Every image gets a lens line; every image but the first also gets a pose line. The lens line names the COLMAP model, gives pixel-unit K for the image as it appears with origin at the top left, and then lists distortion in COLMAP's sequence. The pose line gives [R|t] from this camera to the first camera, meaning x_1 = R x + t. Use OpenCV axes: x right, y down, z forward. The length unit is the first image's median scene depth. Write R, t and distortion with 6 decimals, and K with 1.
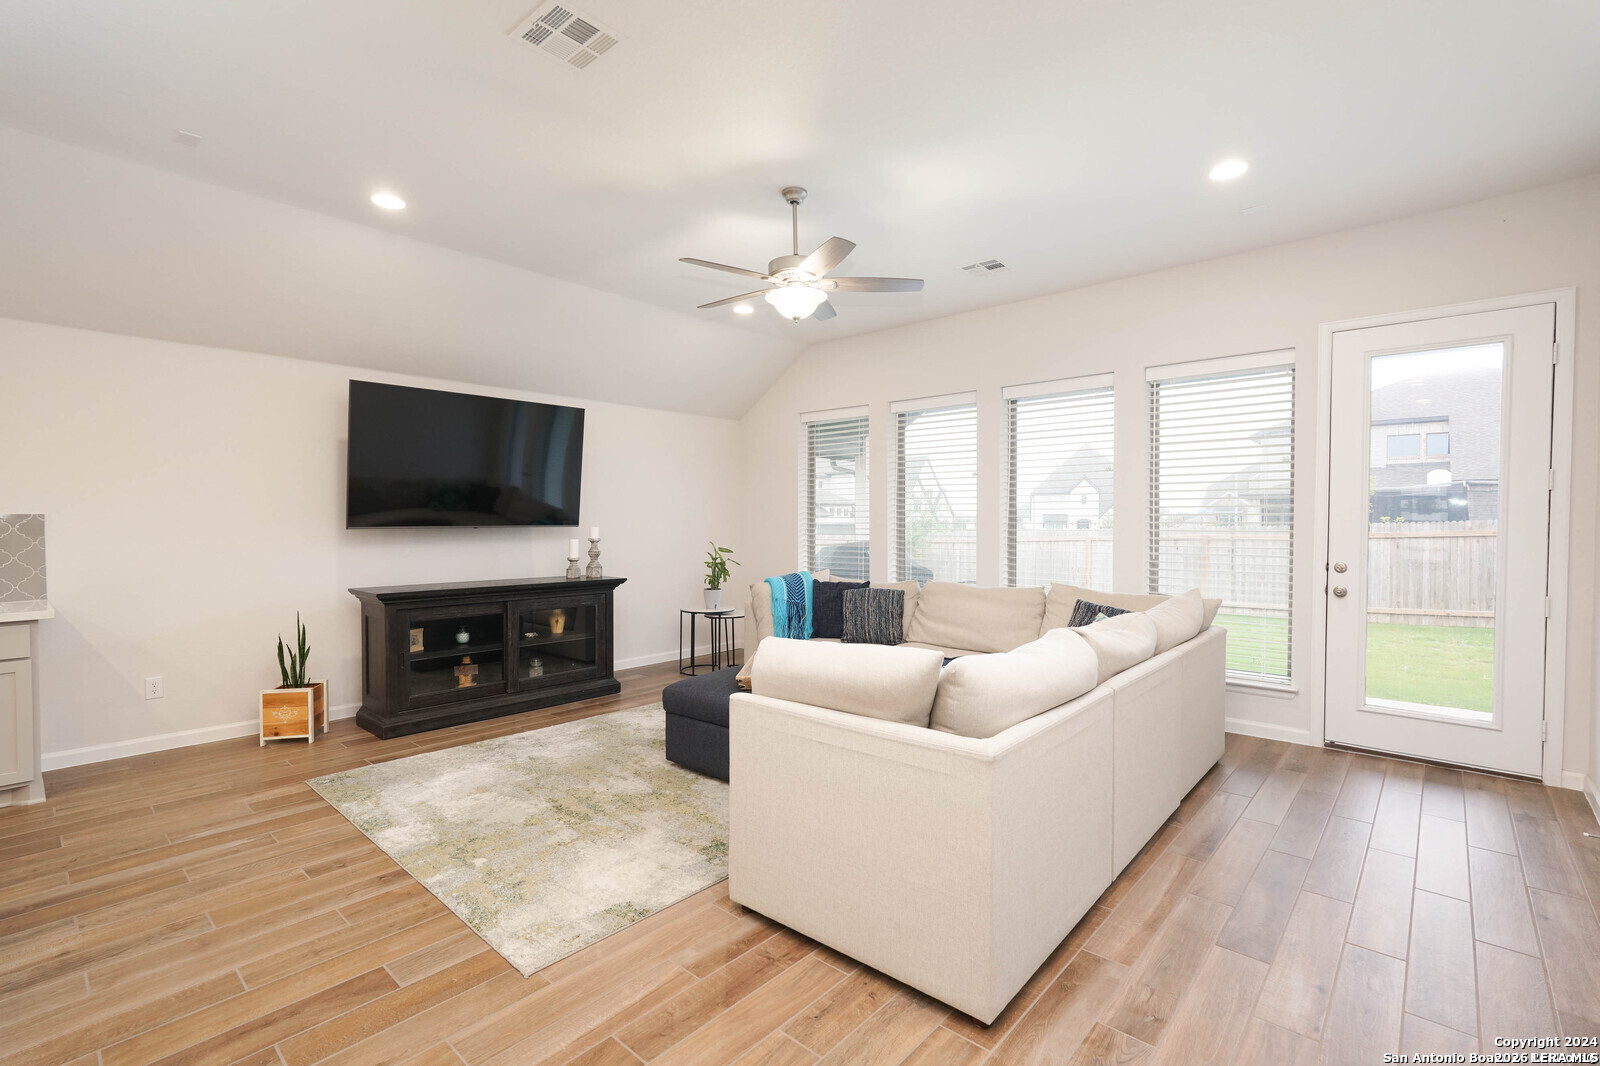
lens RADIAL K [[710.8, 0, 800.2], [0, 710.8, 536.4], [0, 0, 1]] dist [0.001038, 0.000028]
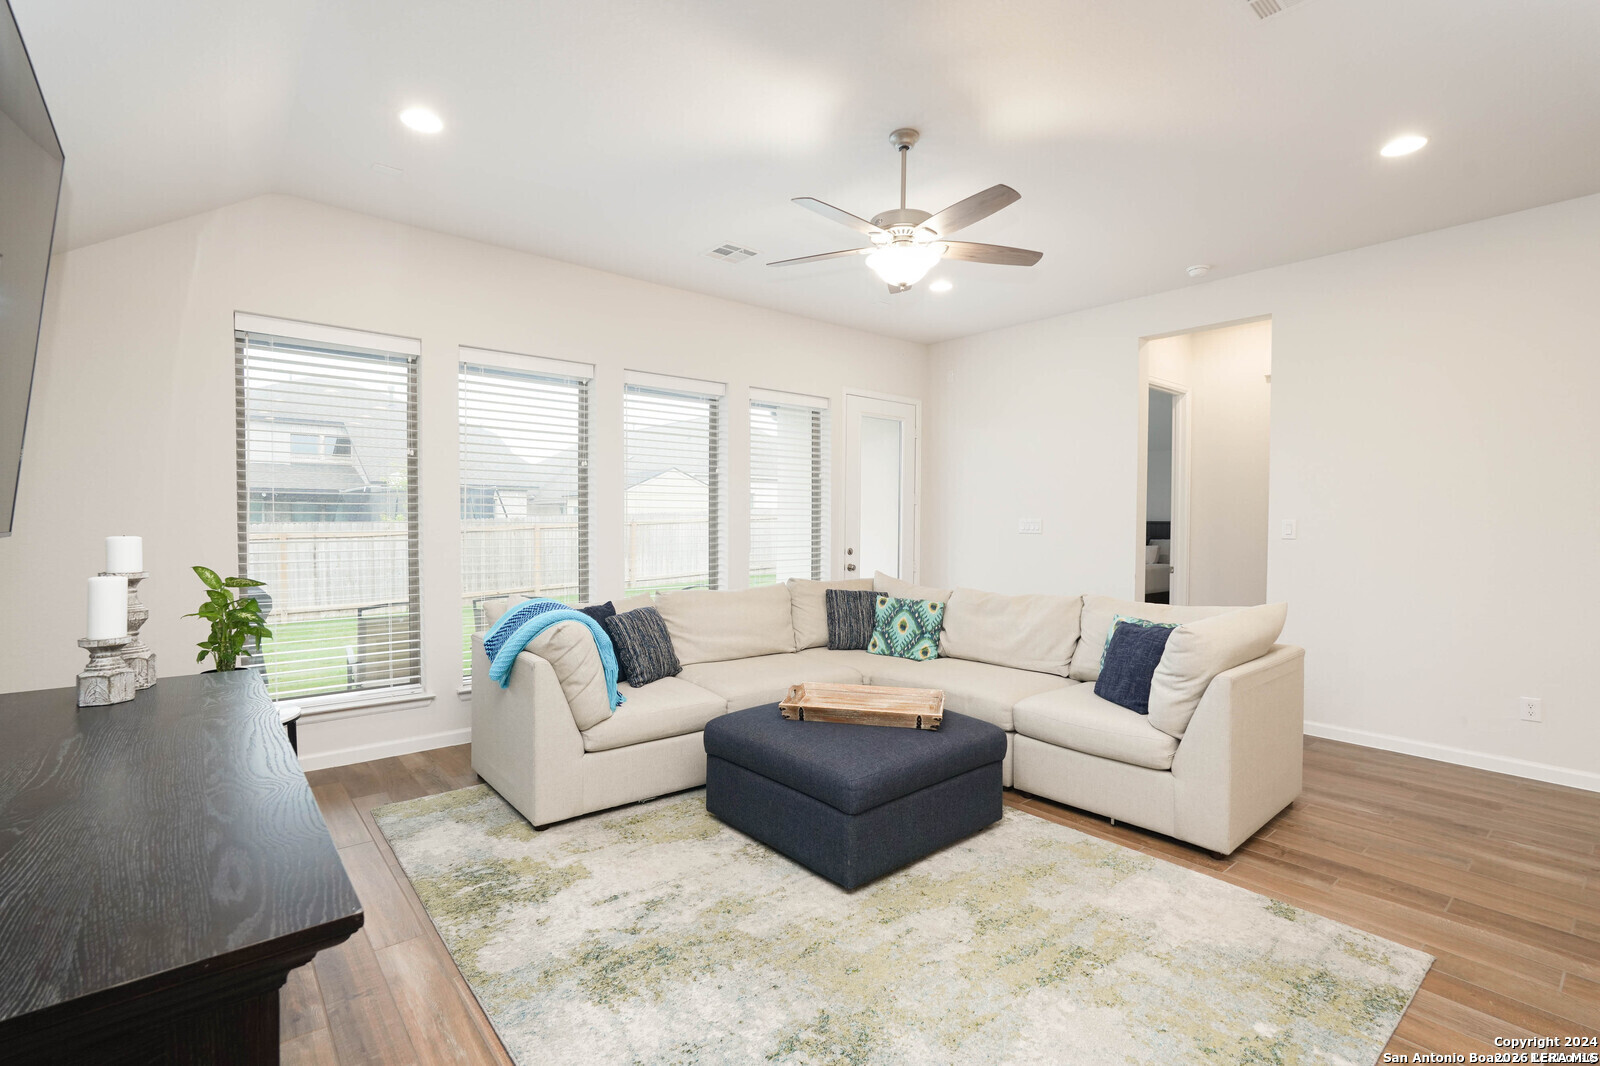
lens RADIAL K [[773.6, 0, 799.9], [0, 773.6, 530.6], [0, 0, 1]] dist [0.003232, 0.000328]
pose [[0.110734, -0.008807, 0.993811, -1.005596], [0.010556, 0.999915, 0.007685, -0.004687], [-0.993794, 0.009640, 0.110818, 1.126820]]
